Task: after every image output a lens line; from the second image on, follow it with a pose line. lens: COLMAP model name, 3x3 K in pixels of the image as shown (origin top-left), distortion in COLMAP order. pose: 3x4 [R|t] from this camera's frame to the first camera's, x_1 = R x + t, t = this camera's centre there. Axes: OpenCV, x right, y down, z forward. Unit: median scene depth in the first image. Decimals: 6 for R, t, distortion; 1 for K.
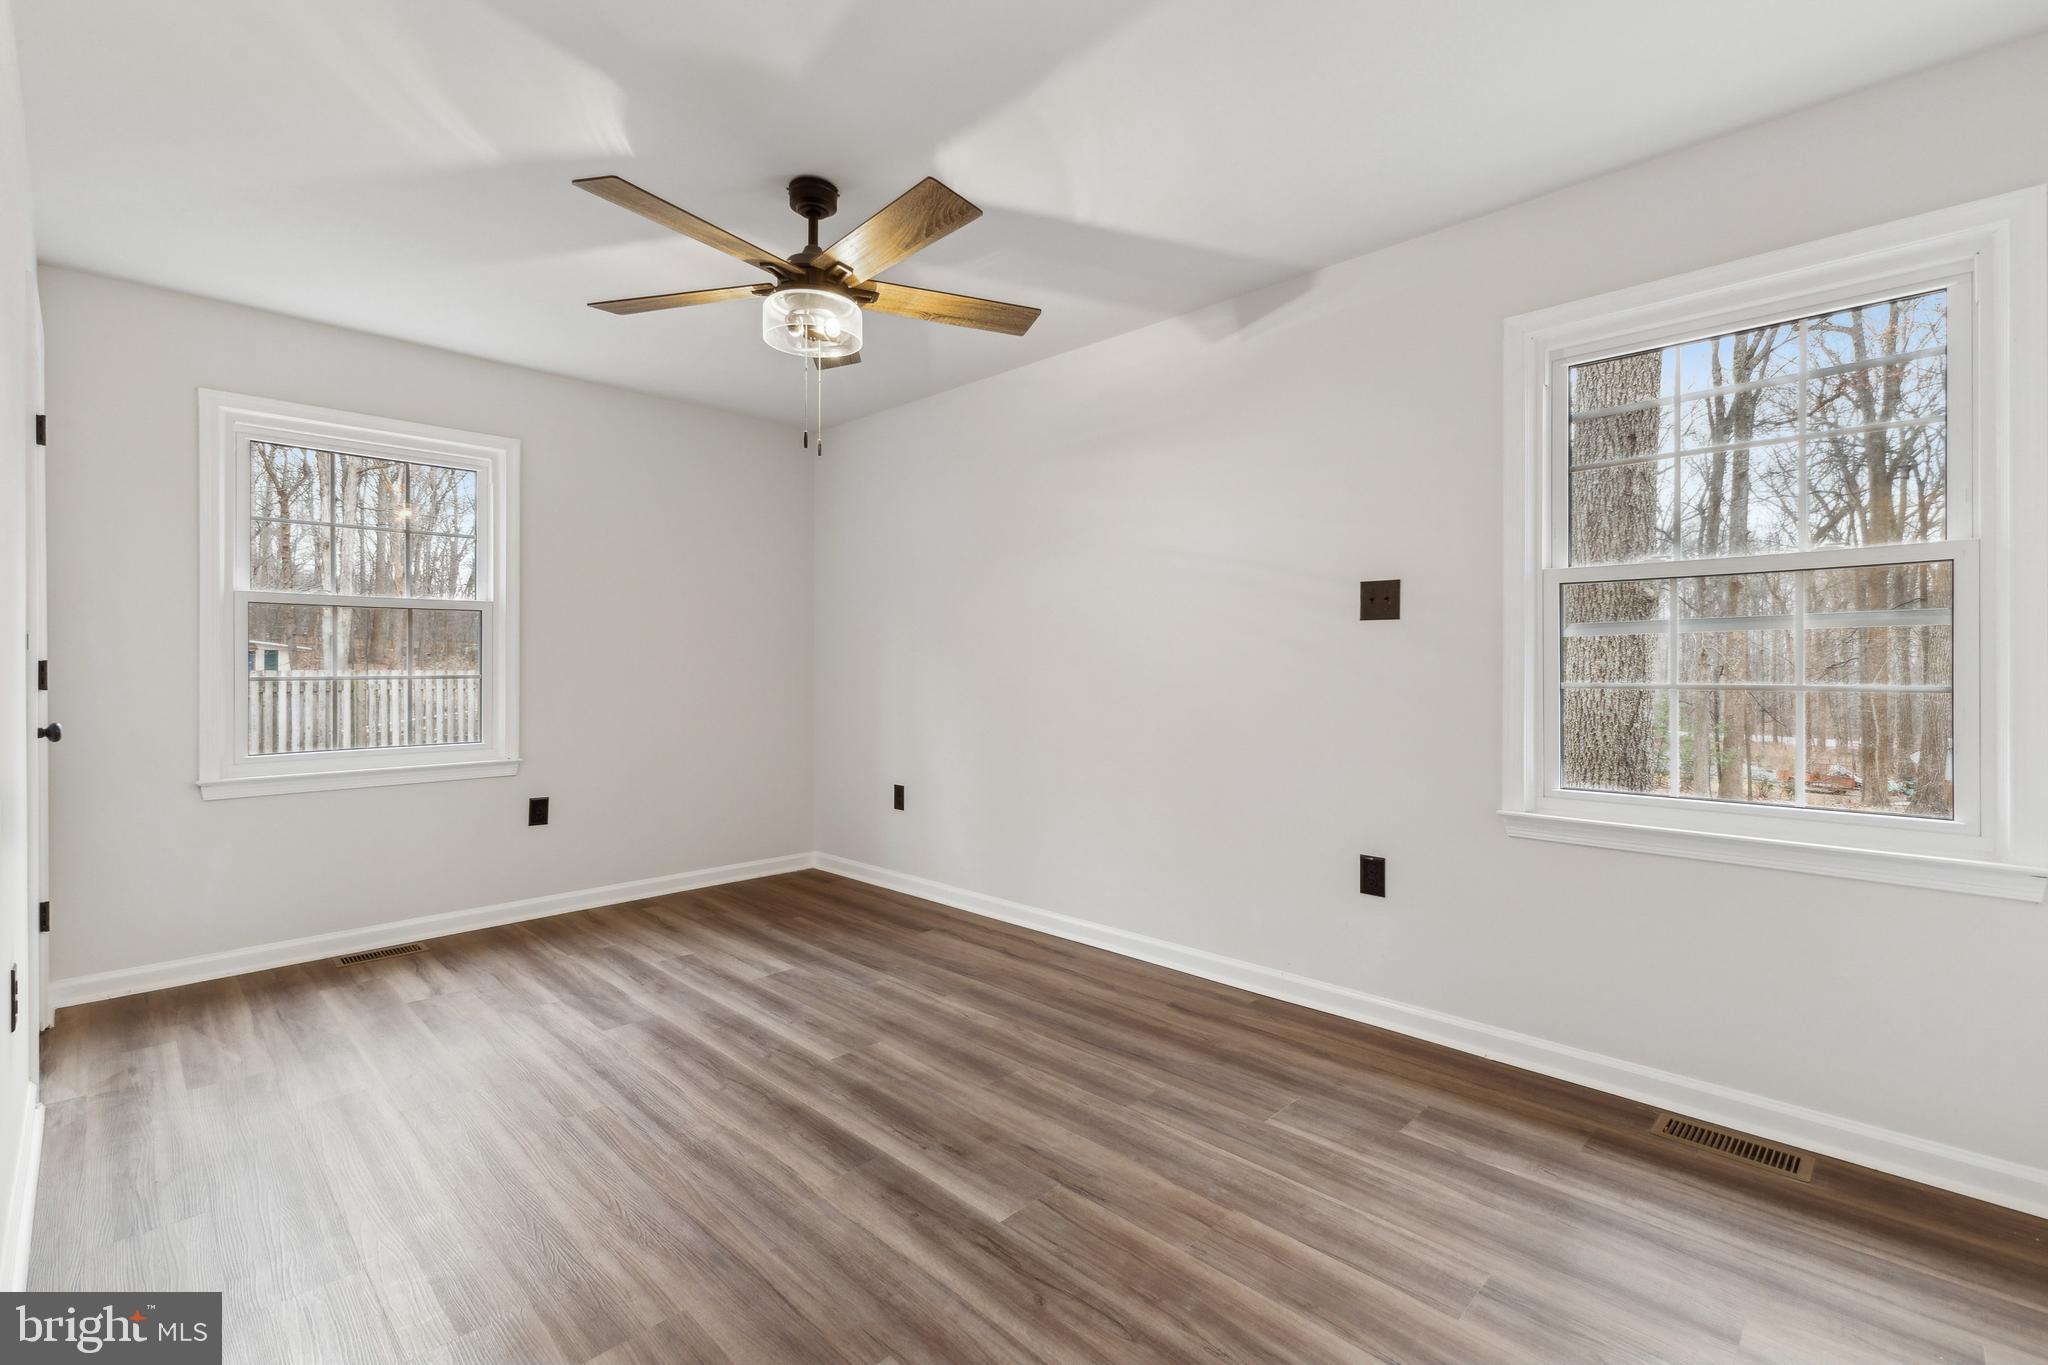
lens RADIAL K [[907.2, 0, 1032.0], [0, 907.2, 651.8], [0, 0, 1]] dist [0.004067, -0.000513]
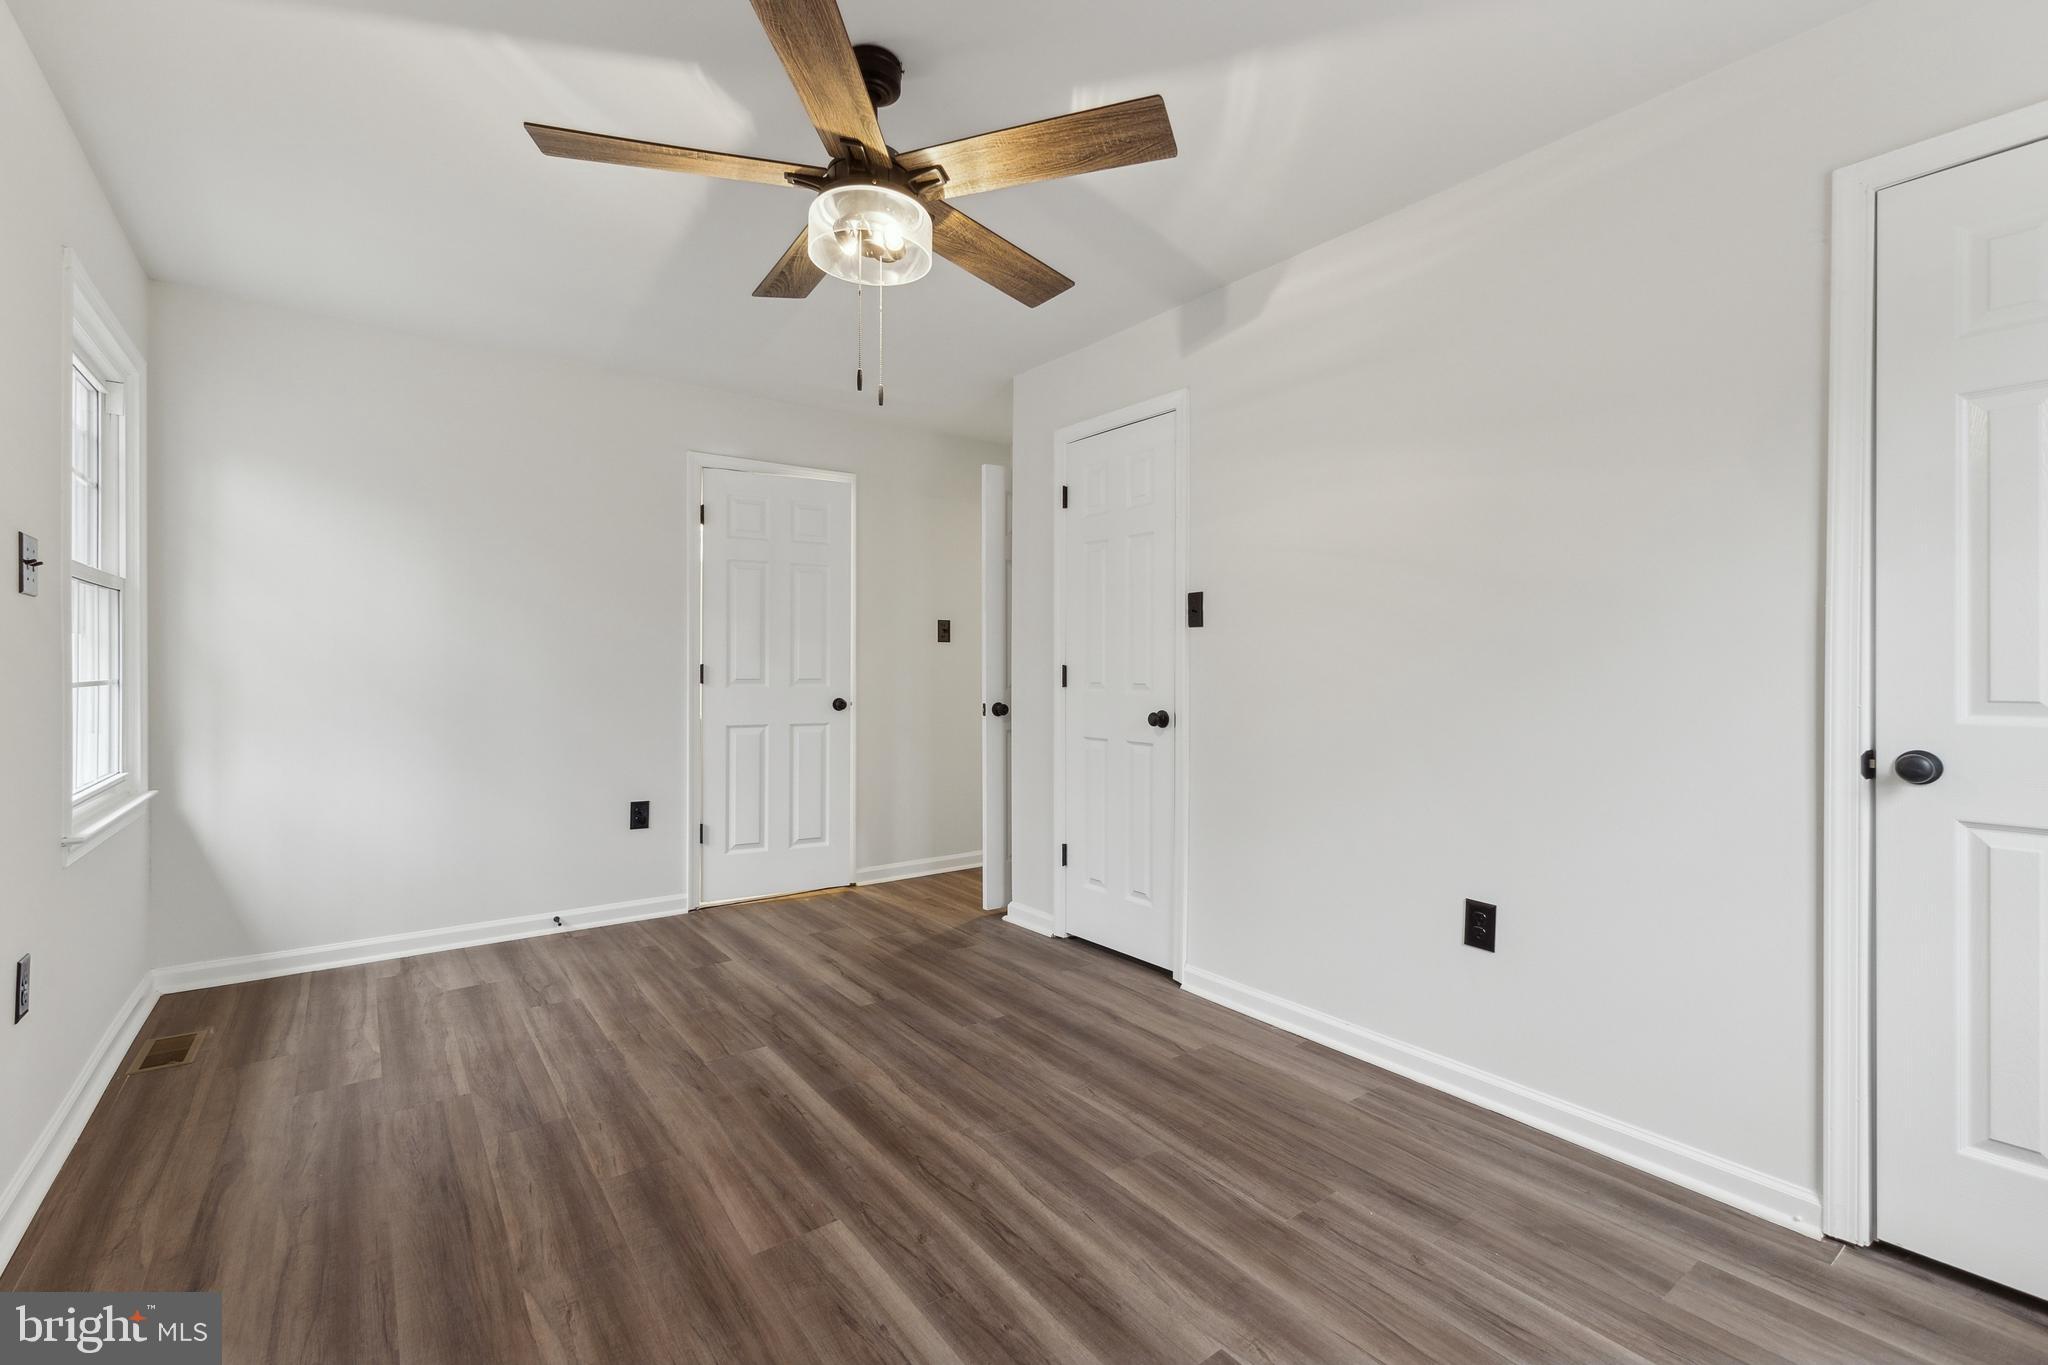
lens RADIAL K [[907.2, 0, 1024.3], [0, 907.2, 681.2], [0, 0, 1]] dist [0.004067, -0.000513]
pose [[-0.987152, -0.004225, 0.159730, -0.582907], [-0.004528, 0.999989, -0.001535, 0.032737], [-0.159722, -0.002239, -0.987159, 2.045583]]
